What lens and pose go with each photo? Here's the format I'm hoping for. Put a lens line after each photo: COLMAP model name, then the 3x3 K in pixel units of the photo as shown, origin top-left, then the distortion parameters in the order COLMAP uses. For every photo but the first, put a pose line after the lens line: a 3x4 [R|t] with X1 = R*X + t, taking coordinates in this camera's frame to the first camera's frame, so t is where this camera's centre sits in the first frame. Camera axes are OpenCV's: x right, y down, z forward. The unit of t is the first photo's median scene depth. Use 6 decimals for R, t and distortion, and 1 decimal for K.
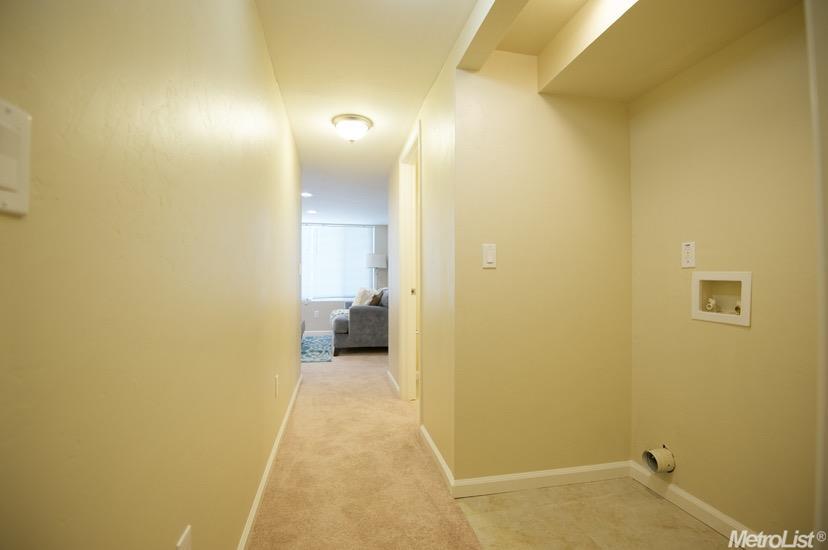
lens RADIAL K [[381.4, 0, 410.5], [0, 381.4, 274.4], [0, 0, 1]] dist [-0.004343, -0.024179]
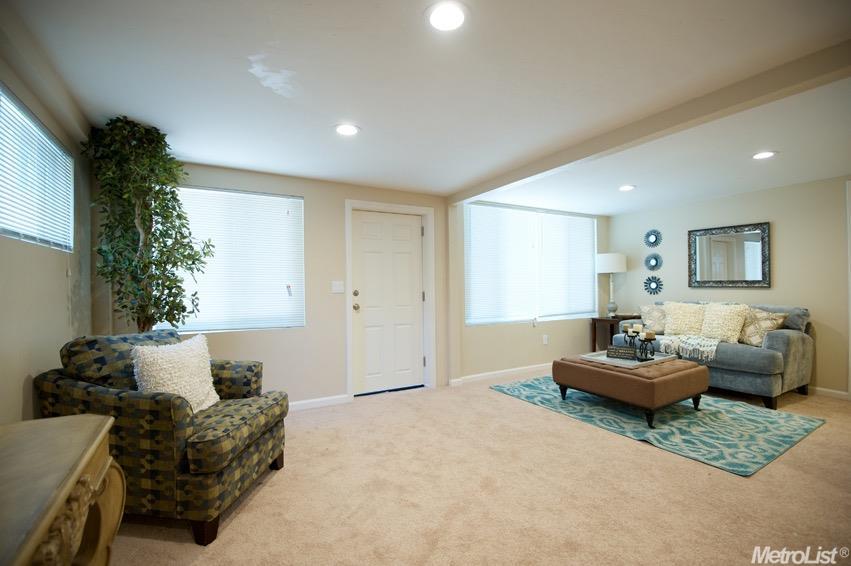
lens RADIAL K [[392.0, 0, 421.9], [0, 392.0, 282.3], [0, 0, 1]] dist [-0.004343, -0.024179]
pose [[0.948582, 0.001793, 0.316526, -0.963187], [-0.003041, 0.999989, 0.003448, -0.002690], [-0.316516, -0.004233, 0.948578, 0.569612]]
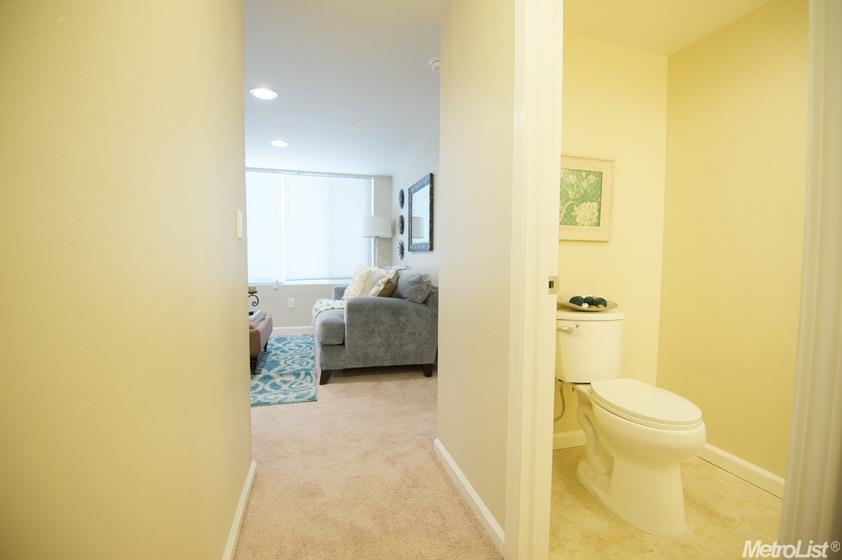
lens RADIAL K [[387.9, 0, 417.4], [0, 387.9, 279.4], [0, 0, 1]] dist [-0.004343, -0.024179]
pose [[0.997865, -0.001038, 0.065295, -0.089331], [-0.004016, 0.997006, 0.077218, 0.007650], [-0.065180, -0.077316, 0.994874, 0.403978]]
